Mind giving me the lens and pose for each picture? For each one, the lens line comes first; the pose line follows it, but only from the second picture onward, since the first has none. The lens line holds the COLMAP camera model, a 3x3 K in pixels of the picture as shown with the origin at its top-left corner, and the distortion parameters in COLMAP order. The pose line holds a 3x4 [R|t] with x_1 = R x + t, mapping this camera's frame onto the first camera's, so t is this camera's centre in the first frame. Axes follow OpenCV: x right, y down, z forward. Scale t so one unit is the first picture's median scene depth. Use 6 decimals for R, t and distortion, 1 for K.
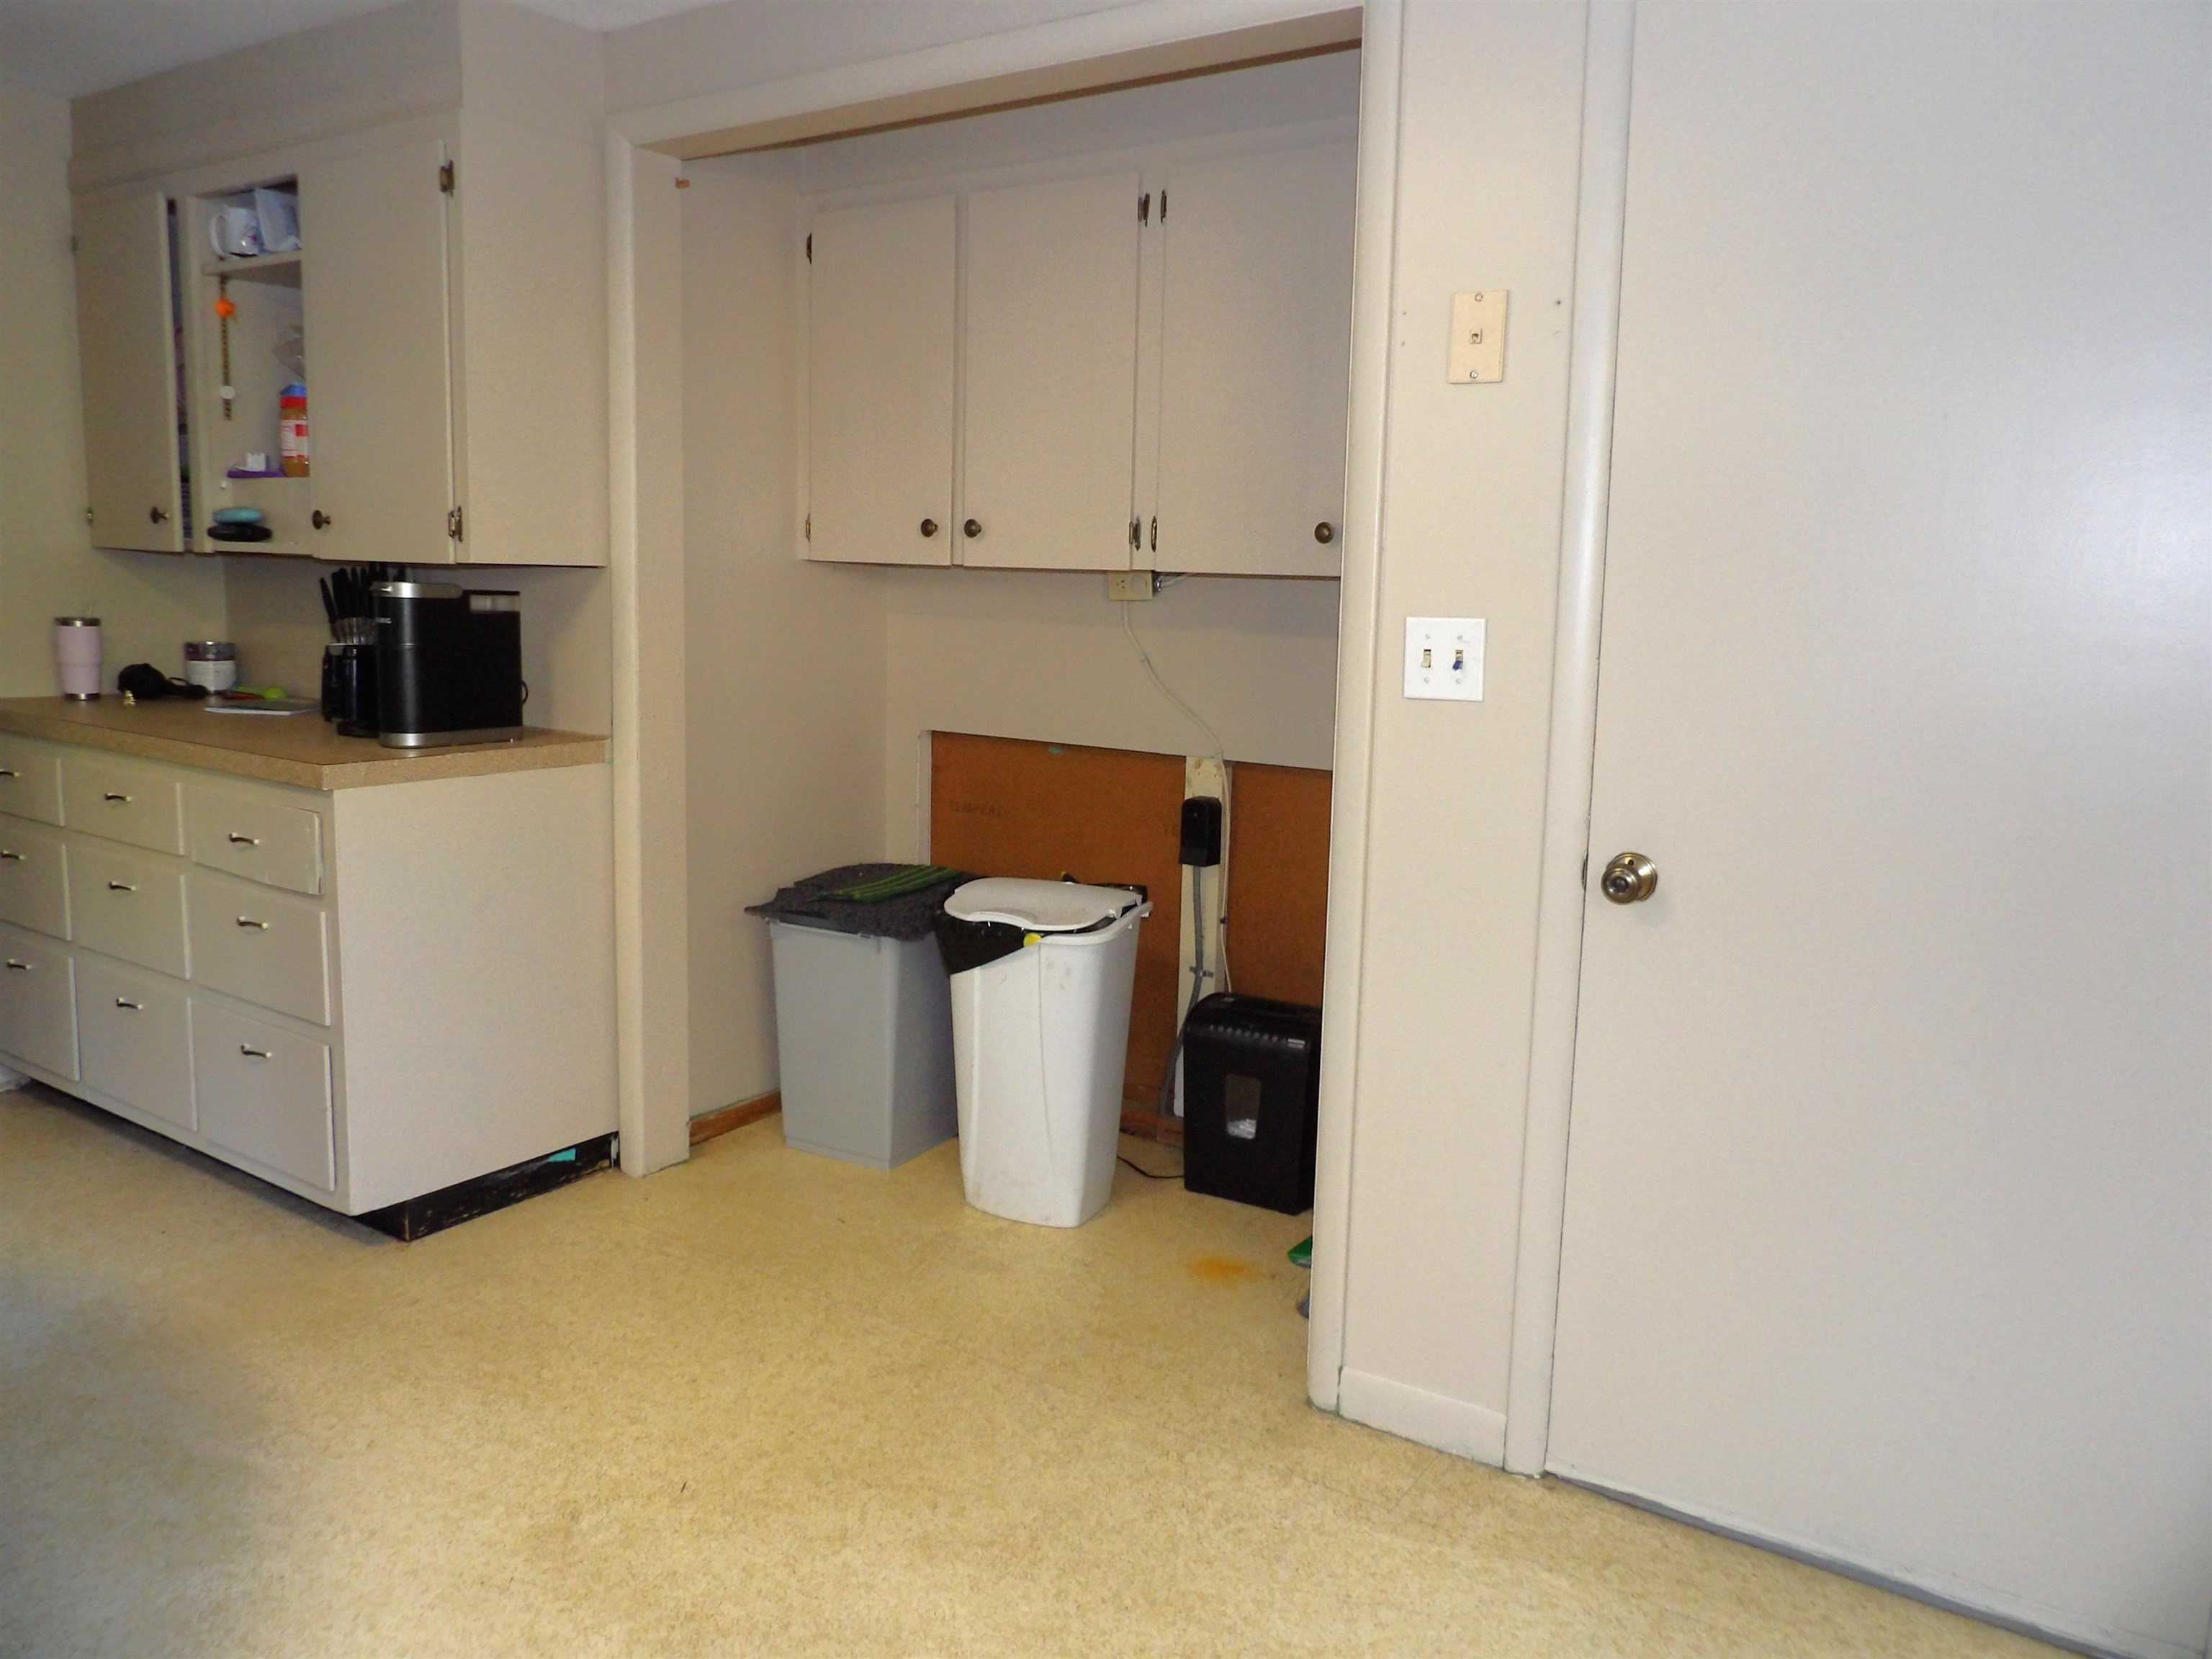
lens RADIAL K [[1568.1, 0, 1099.5], [0, 1568.1, 779.4], [0, 0, 1]] dist [-0.036467, 0.032601]
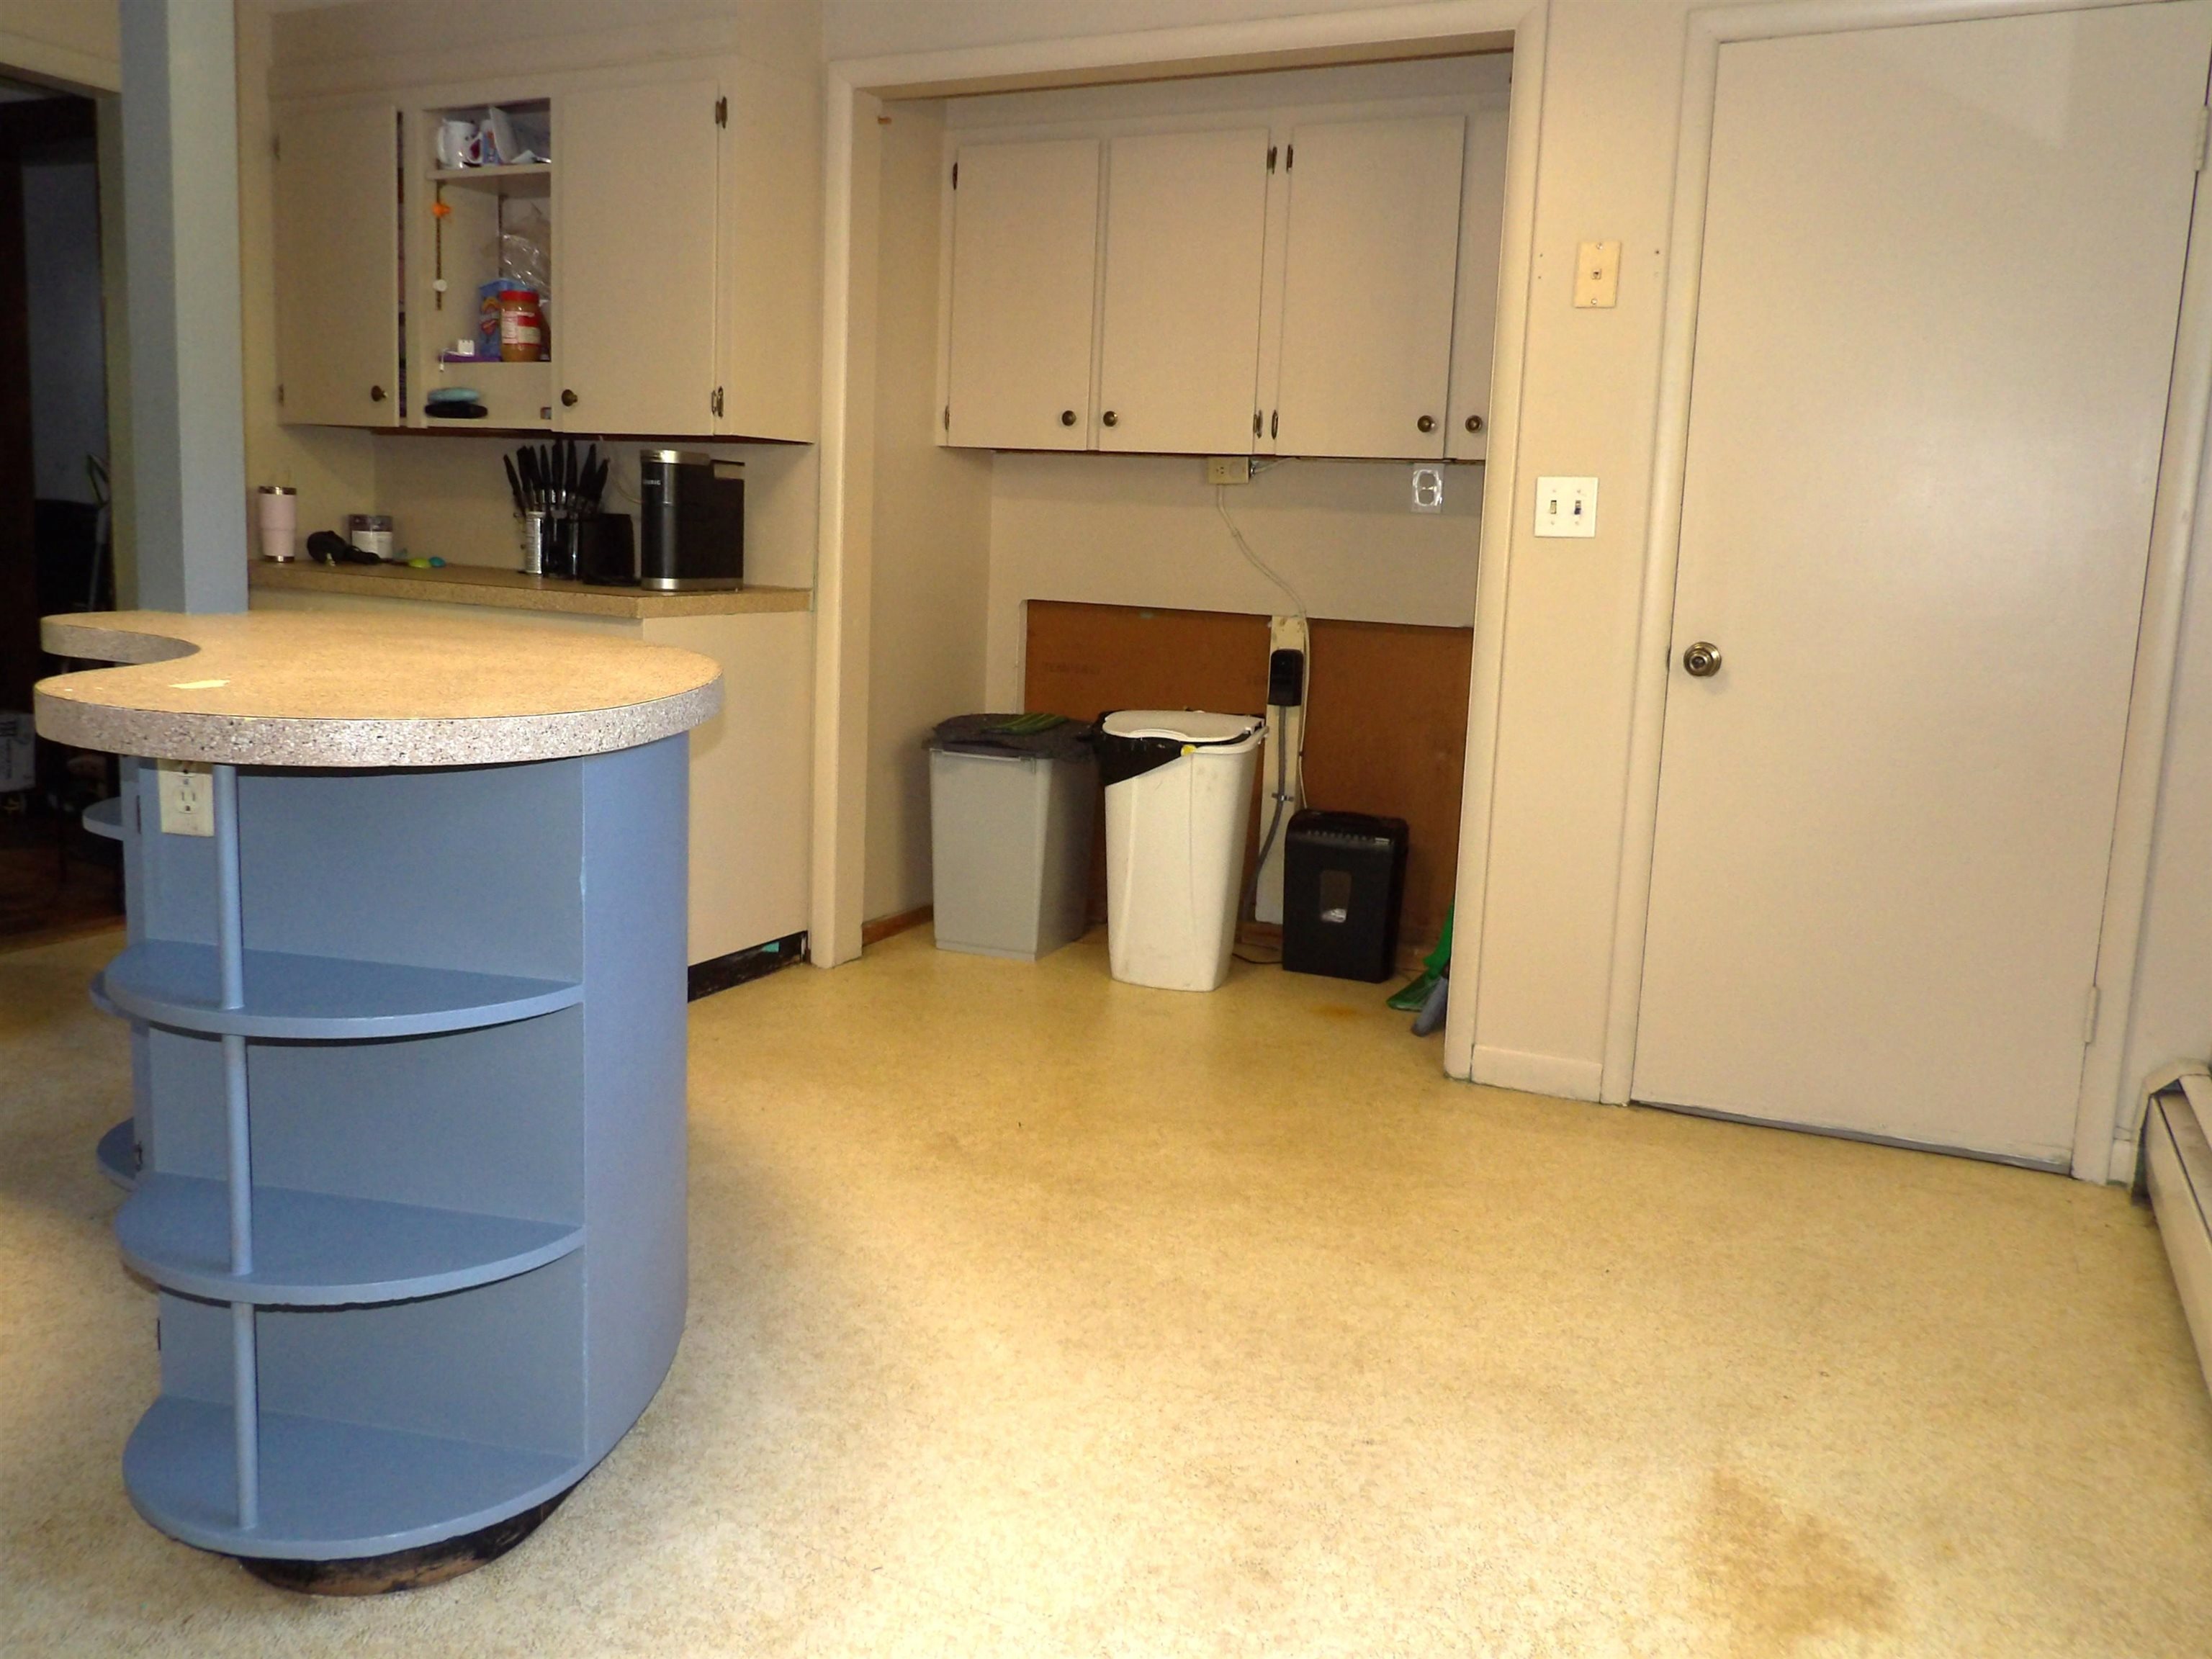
lens RADIAL K [[1724.9, 0, 1108.8], [0, 1724.9, 774.3], [0, 0, 1]] dist [-0.038222, 0.004415]
pose [[0.991390, -0.005827, 0.130816, -0.263311], [0.003552, 0.999839, 0.017615, 0.090517], [-0.130898, -0.016999, 0.991250, -0.315302]]
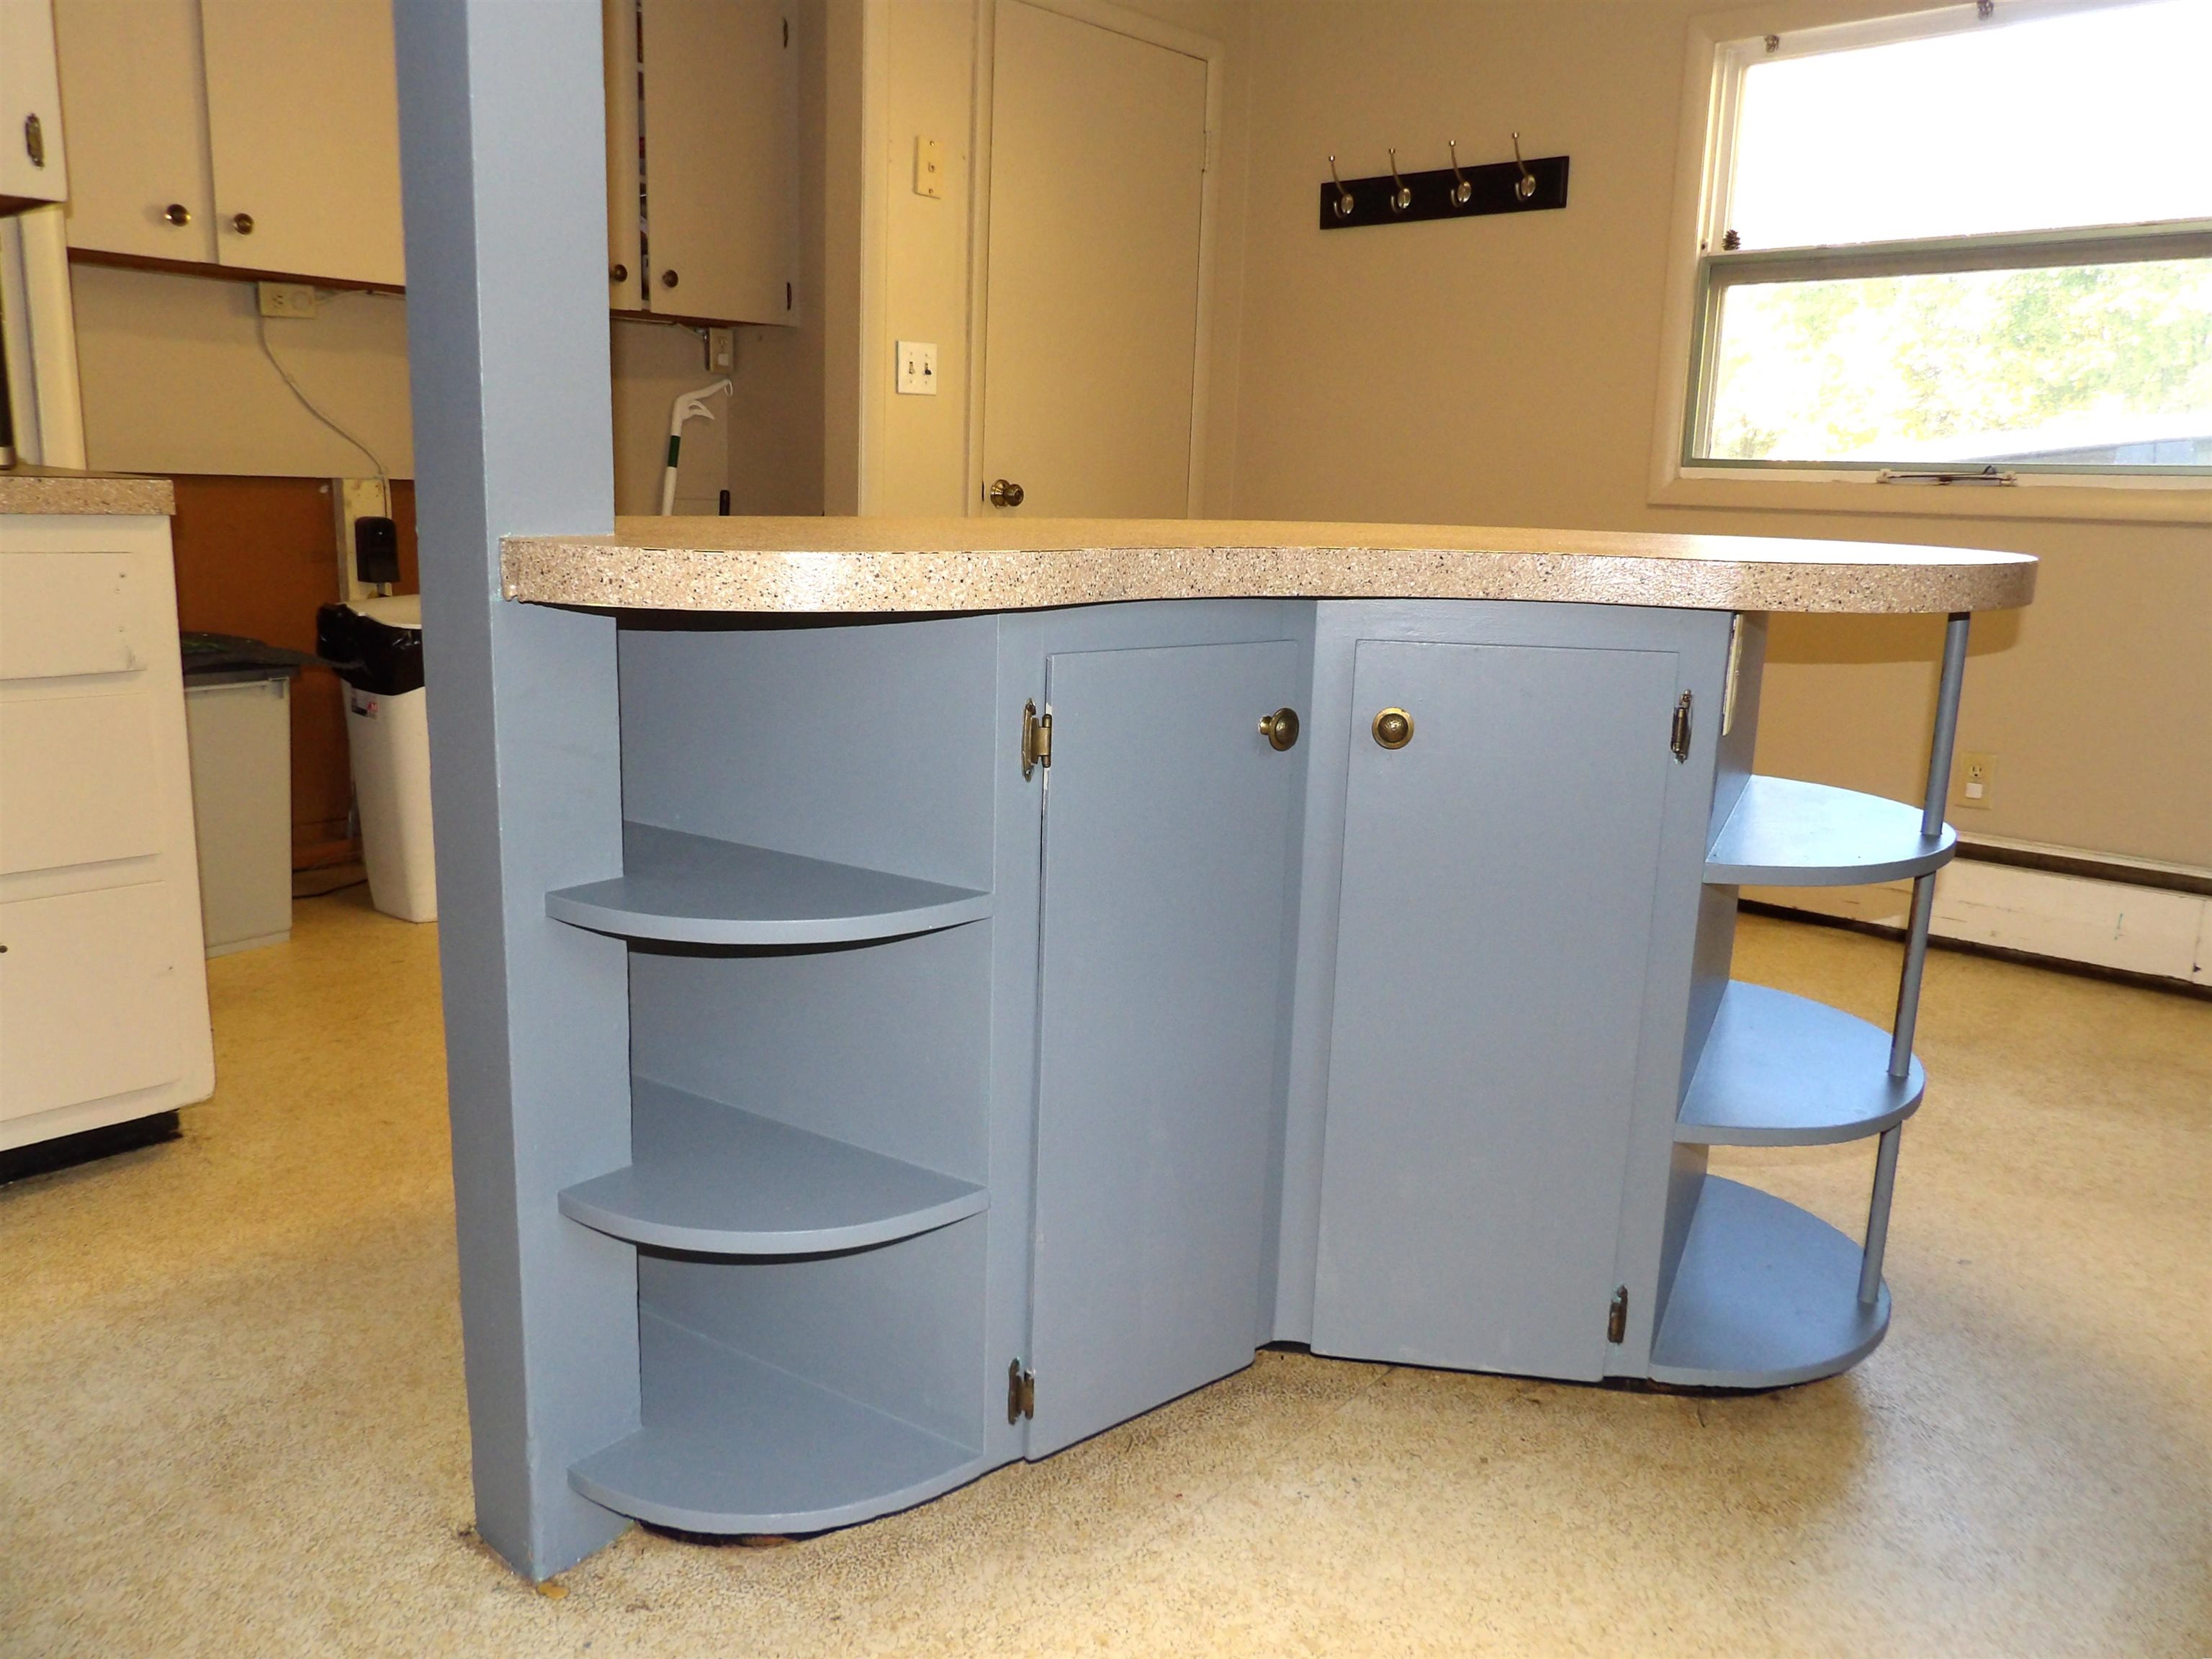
lens RADIAL K [[1568.1, 0, 1099.5], [0, 1568.1, 779.4], [0, 0, 1]] dist [-0.036467, 0.032601]
pose [[0.157491, -0.218030, 0.963151, -0.965759], [0.093615, 0.974226, 0.205230, 0.015416], [-0.983073, 0.057844, 0.173842, 0.388251]]
